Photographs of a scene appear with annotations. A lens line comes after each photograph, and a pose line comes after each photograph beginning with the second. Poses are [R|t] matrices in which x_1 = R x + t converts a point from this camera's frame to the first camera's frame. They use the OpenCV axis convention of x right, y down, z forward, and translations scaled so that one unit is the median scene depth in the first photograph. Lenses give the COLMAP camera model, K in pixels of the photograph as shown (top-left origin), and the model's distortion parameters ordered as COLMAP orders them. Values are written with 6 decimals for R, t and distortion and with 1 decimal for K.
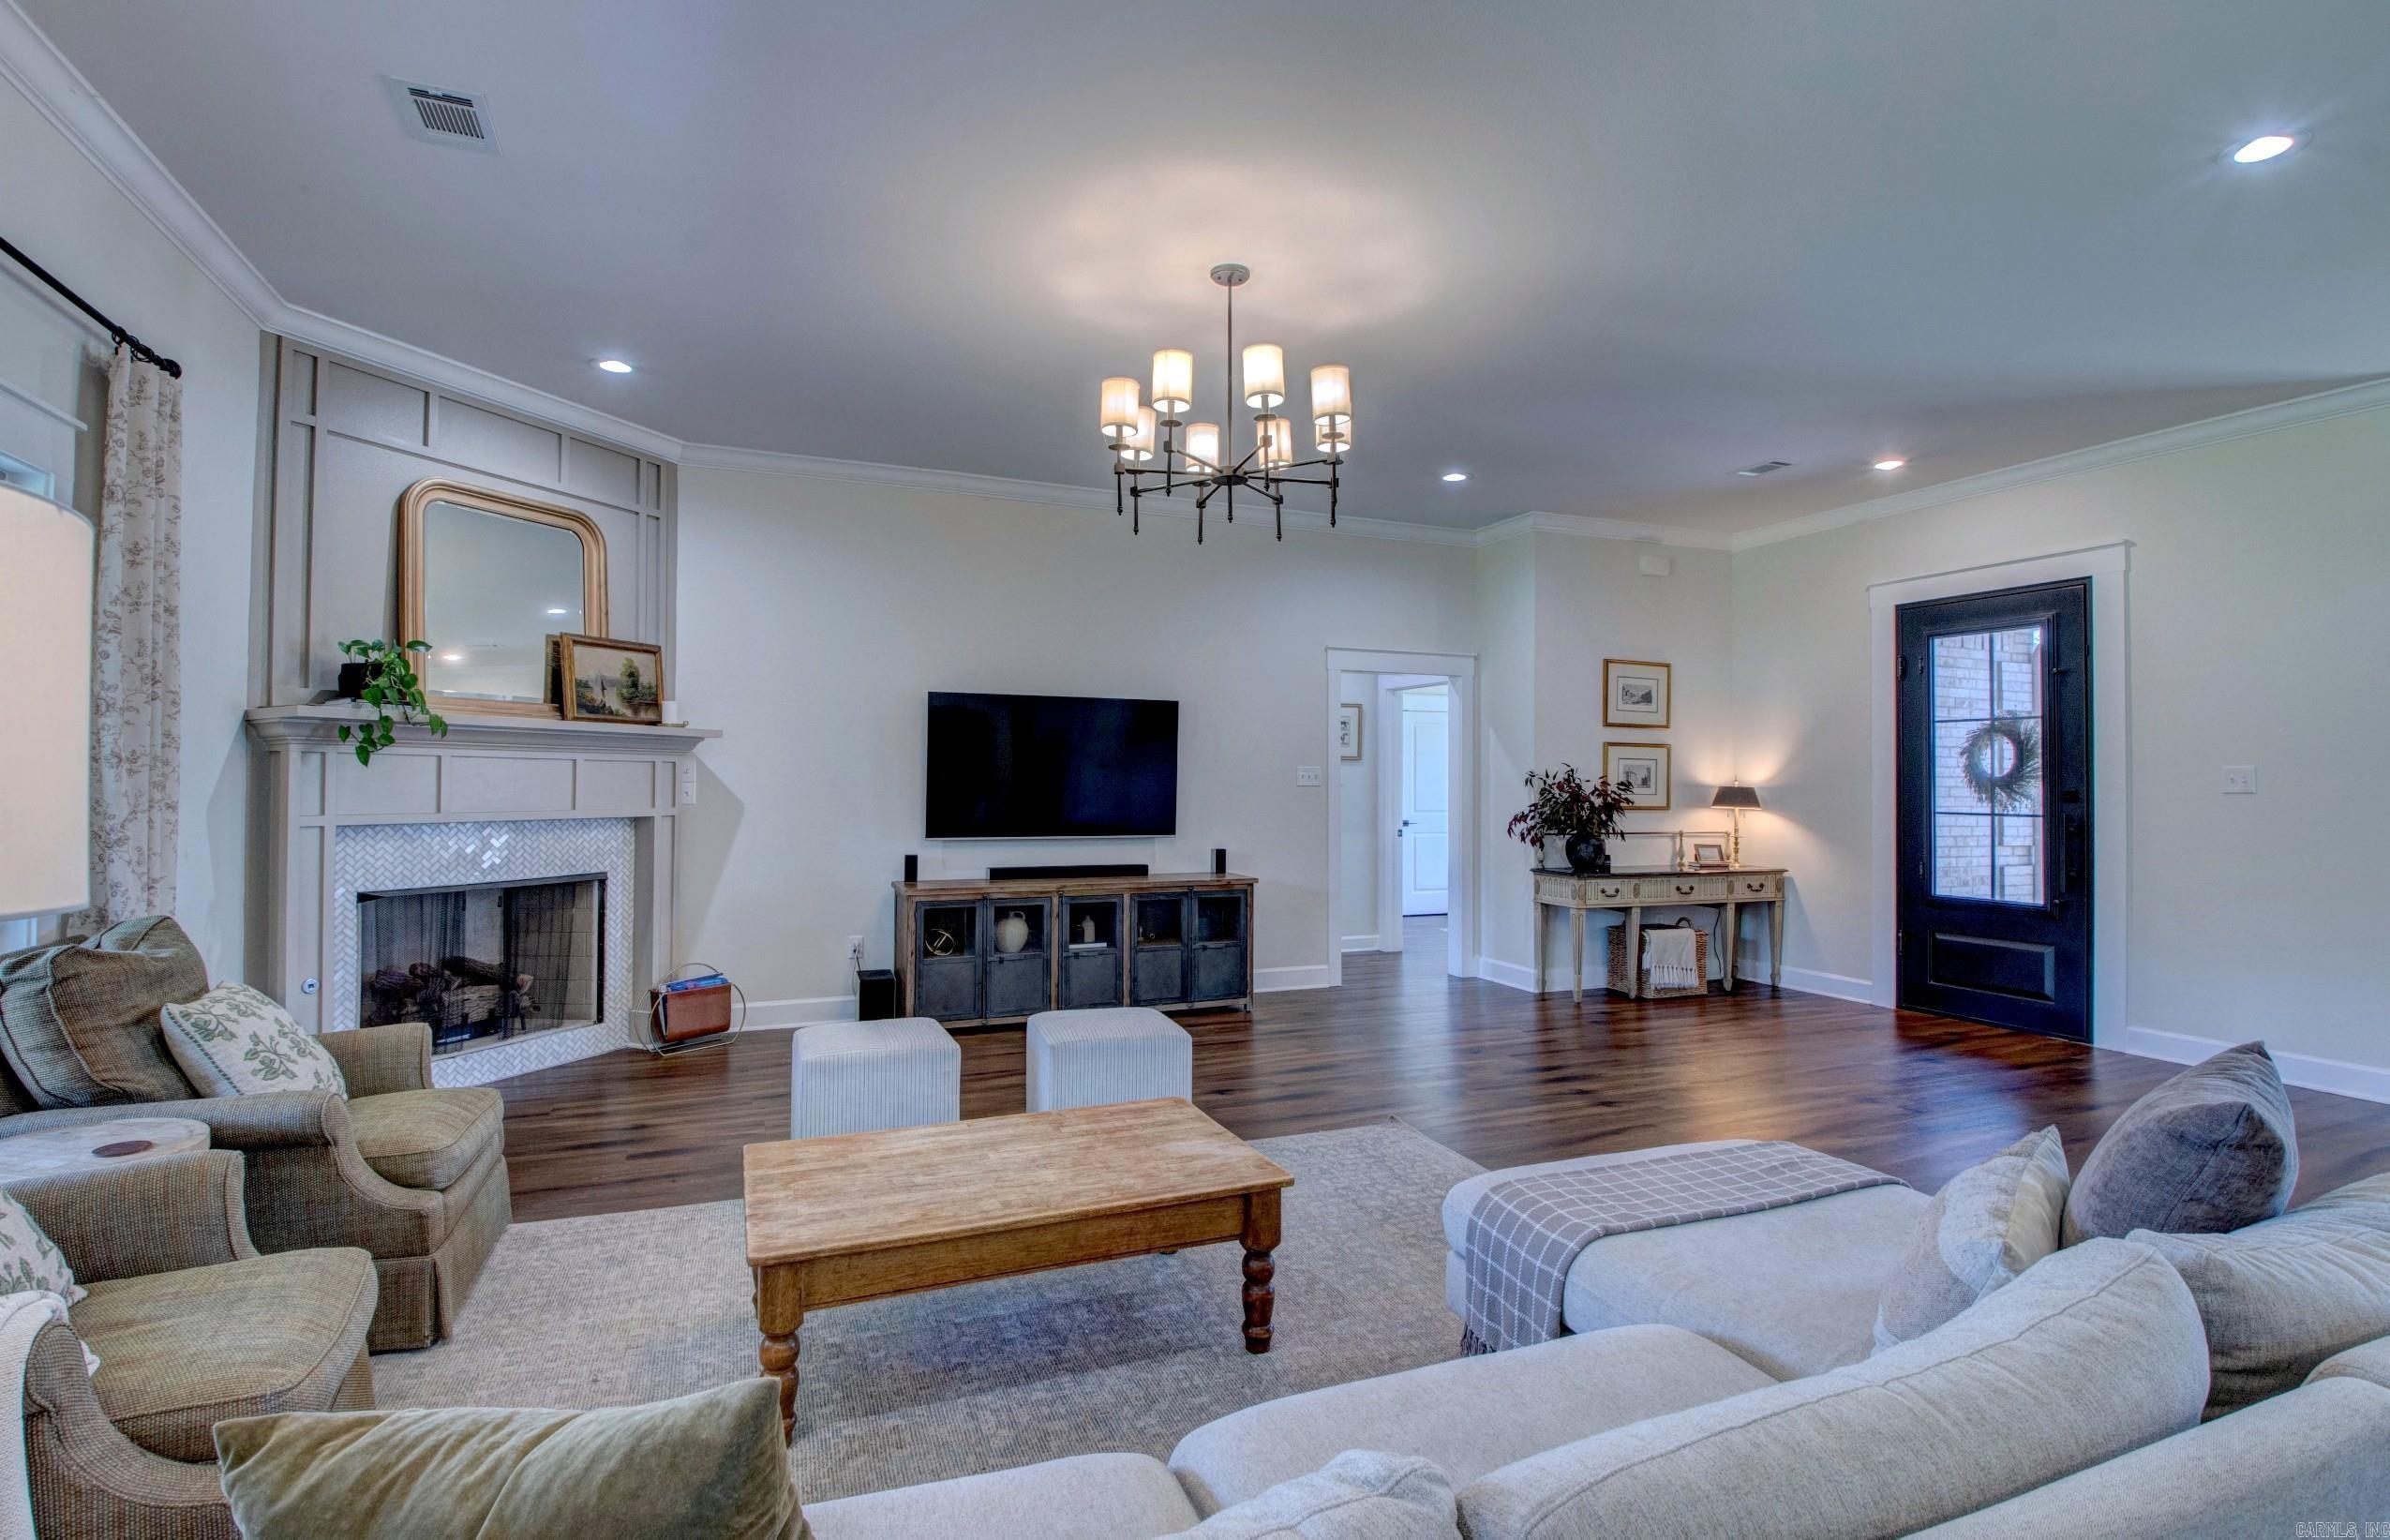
lens RADIAL K [[1117.3, 0, 1214.4], [0, 1117.3, 772.2], [0, 0, 1]] dist [-0.000991, -0.014189]
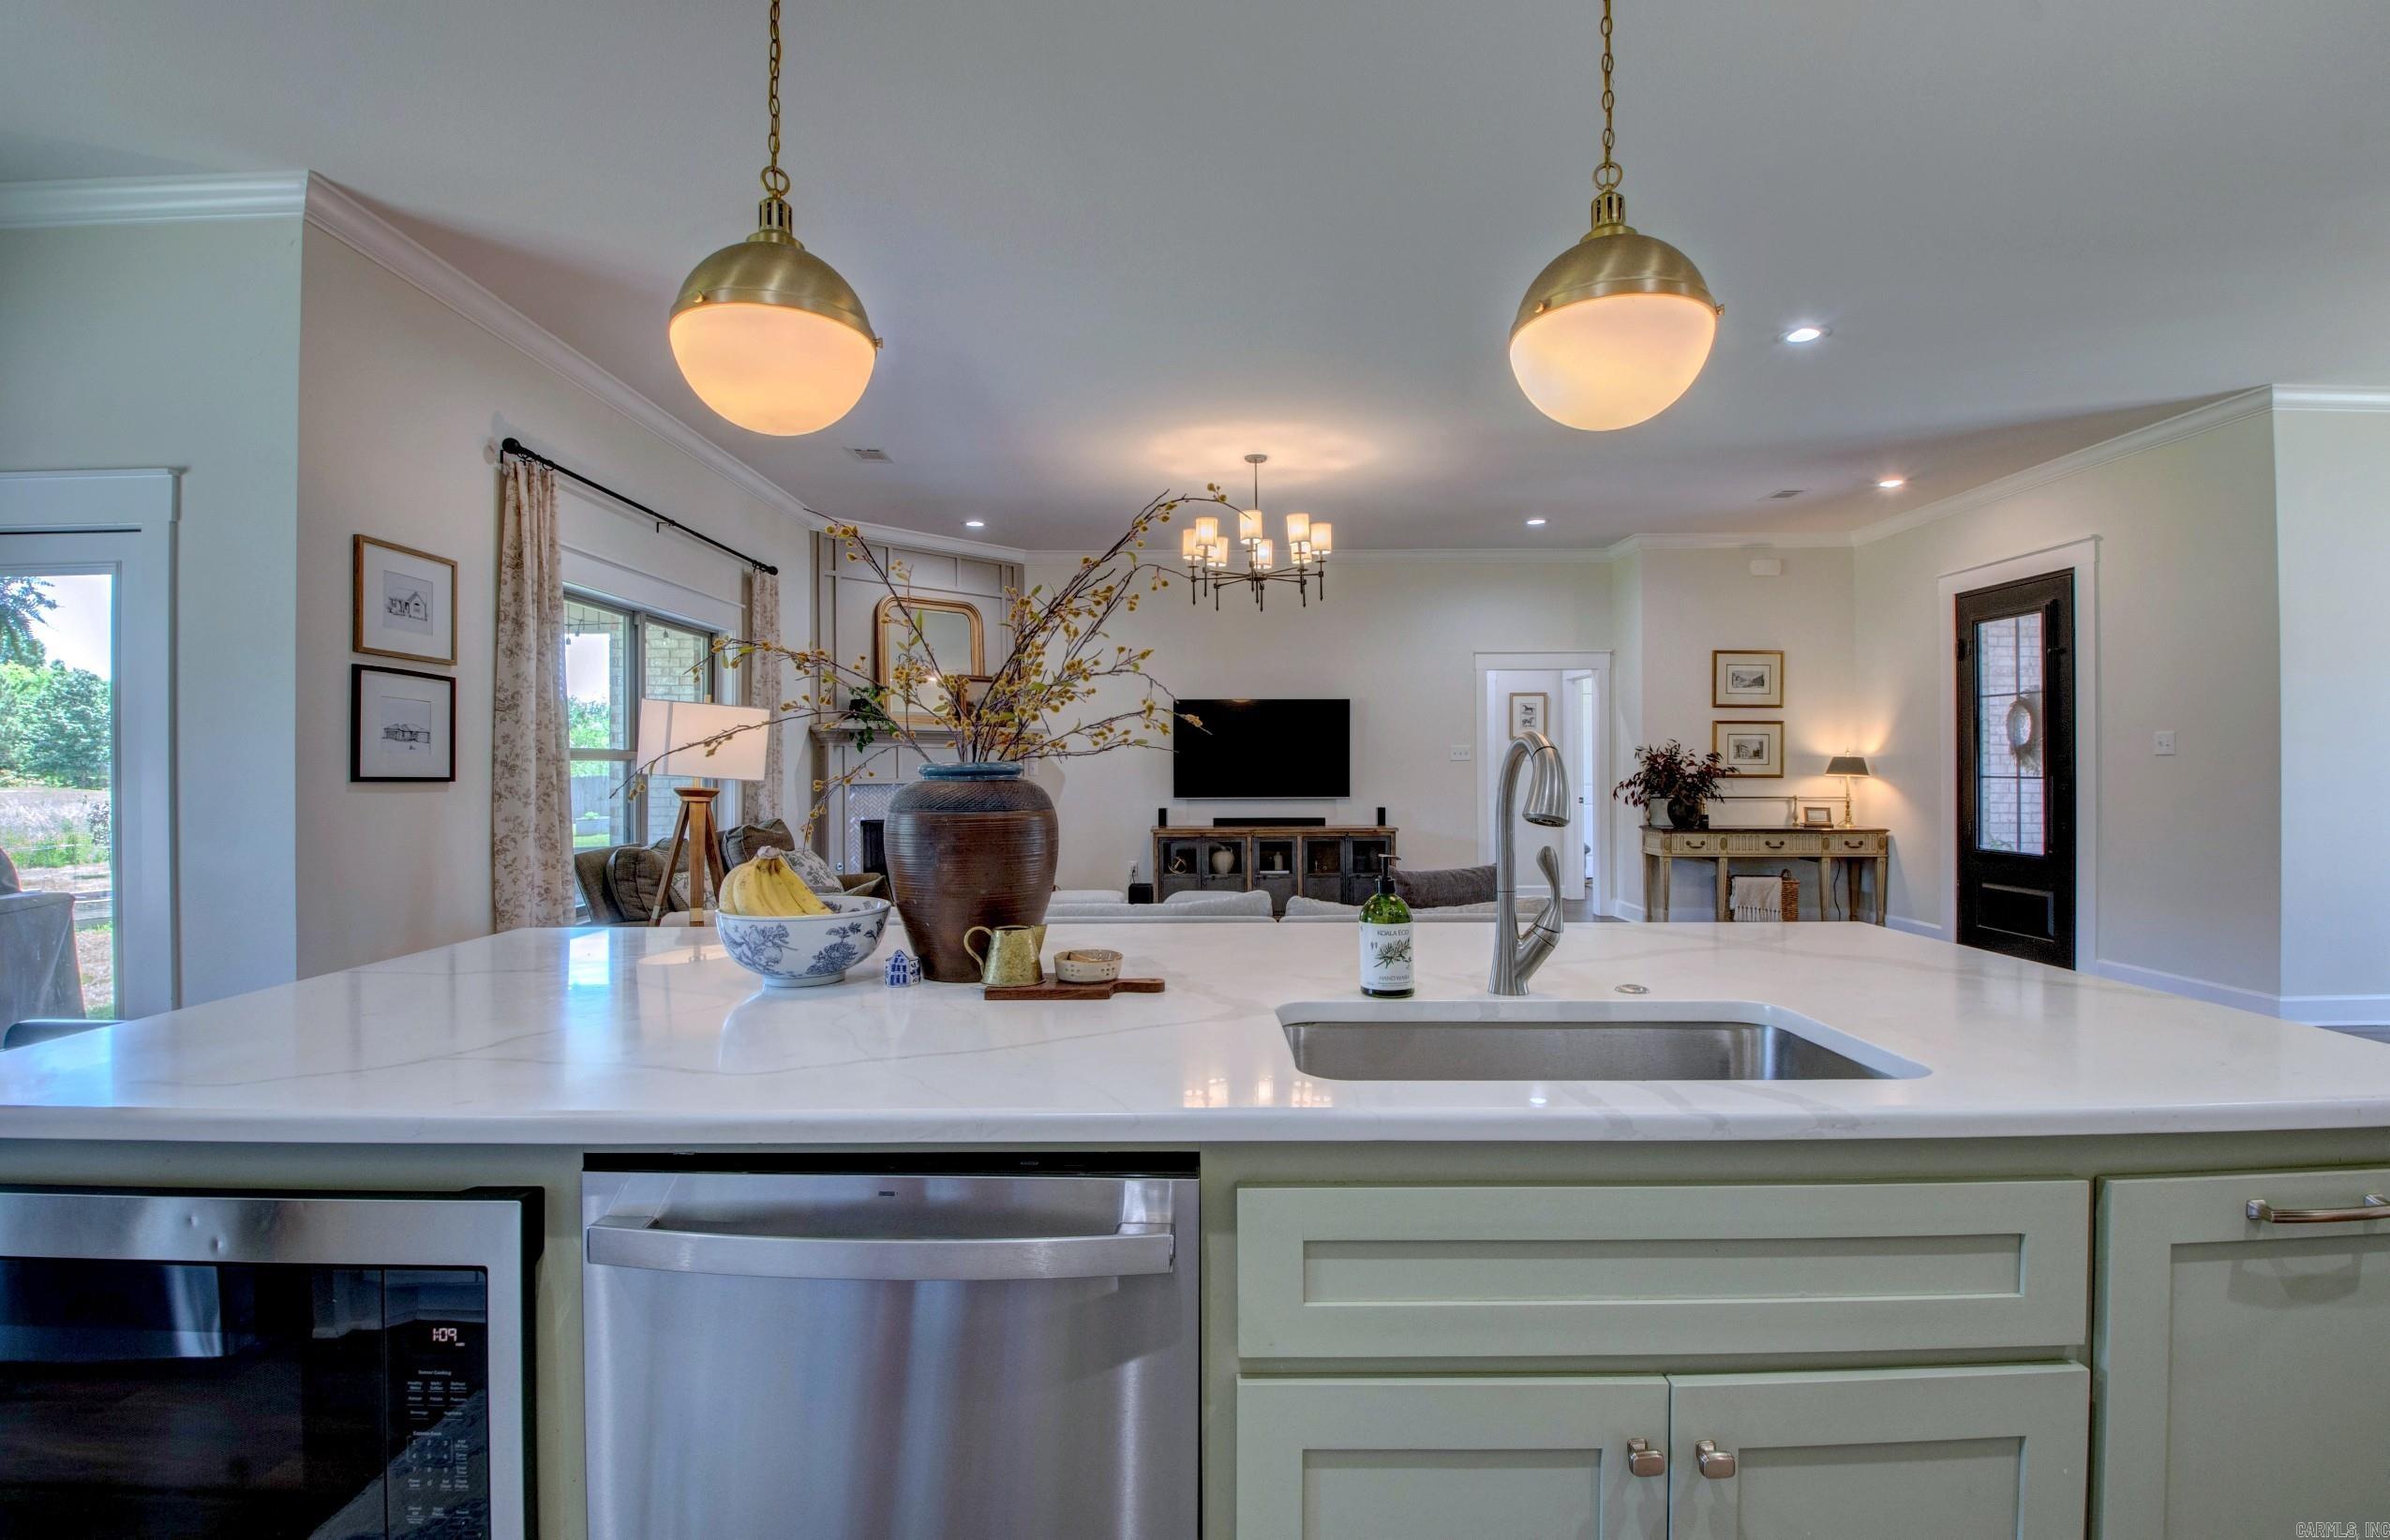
lens RADIAL K [[1117.3, 0, 1174.0], [0, 1117.3, 792.6], [0, 0, 1]] dist [-0.000991, -0.014189]
pose [[0.913787, -0.000283, -0.406193, 0.375729], [0.012726, 0.999529, 0.027934, 0.010992], [0.405993, -0.030695, 0.913360, -0.397890]]
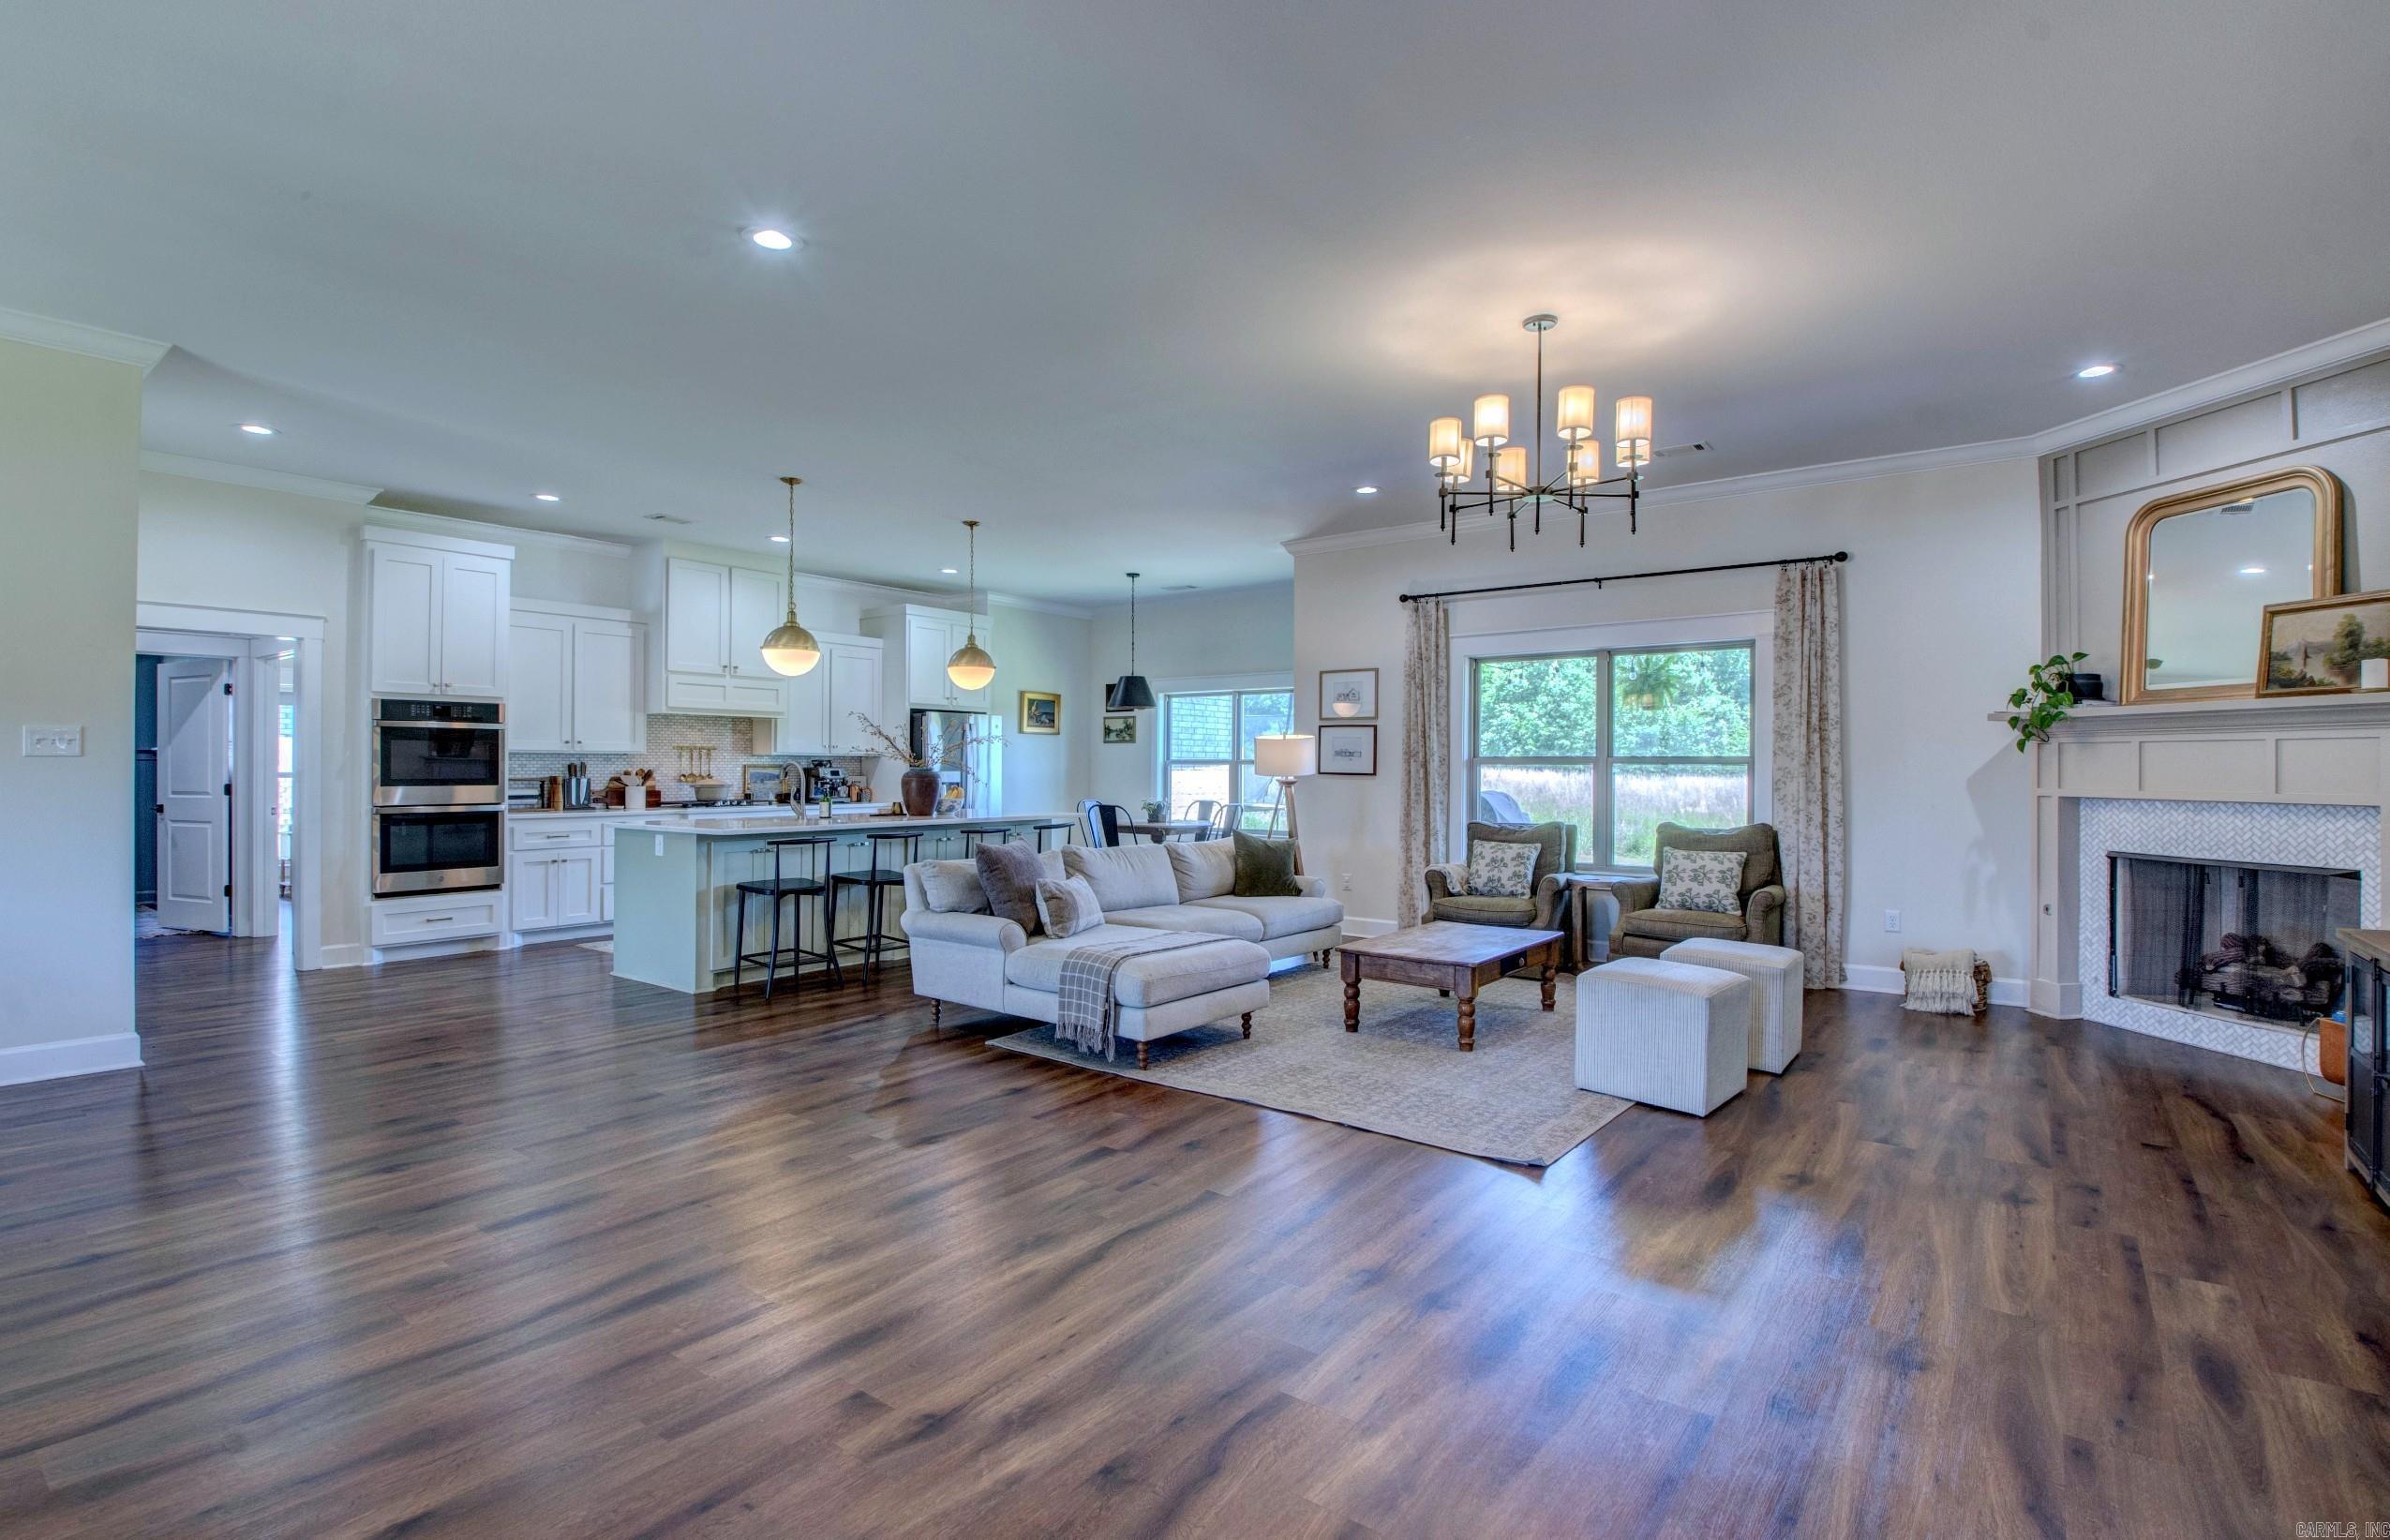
lens RADIAL K [[1117.3, 0, 1192.4], [0, 1117.3, 763.2], [0, 0, 1]] dist [-0.000991, -0.014189]
pose [[-0.872789, -0.011374, -0.487965, 0.570531], [-0.005288, 0.999890, -0.013848, 0.022758], [0.488069, -0.009506, -0.872753, 1.165645]]
